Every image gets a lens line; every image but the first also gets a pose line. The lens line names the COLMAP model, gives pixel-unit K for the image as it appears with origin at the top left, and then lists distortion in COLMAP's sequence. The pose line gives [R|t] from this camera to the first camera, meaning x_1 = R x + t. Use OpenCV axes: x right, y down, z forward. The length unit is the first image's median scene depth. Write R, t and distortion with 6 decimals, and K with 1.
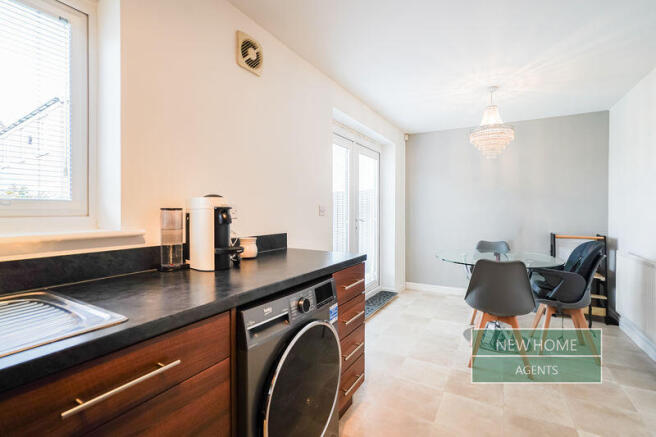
lens RADIAL K [[286.6, 0, 341.2], [0, 286.6, 219.9], [0, 0, 1]] dist [-0.024501, 0.015962]
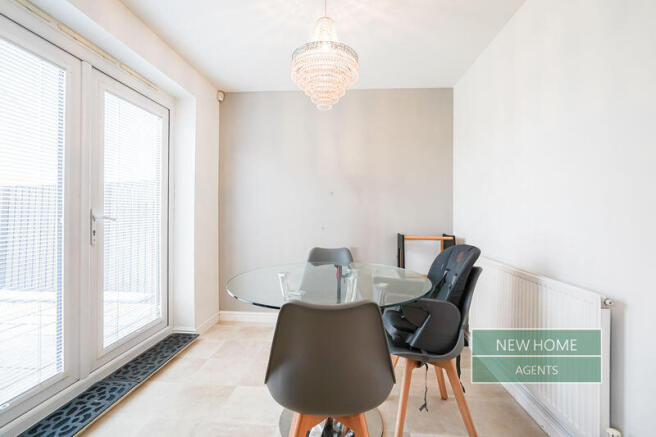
lens RADIAL K [[286.6, 0, 341.2], [0, 286.6, 219.9], [0, 0, 1]] dist [-0.024501, 0.015962]
pose [[0.886342, -0.001709, 0.463028, 0.232192], [0.004716, 0.999975, -0.005335, 0.012033], [-0.463008, 0.006912, 0.886327, 0.376704]]
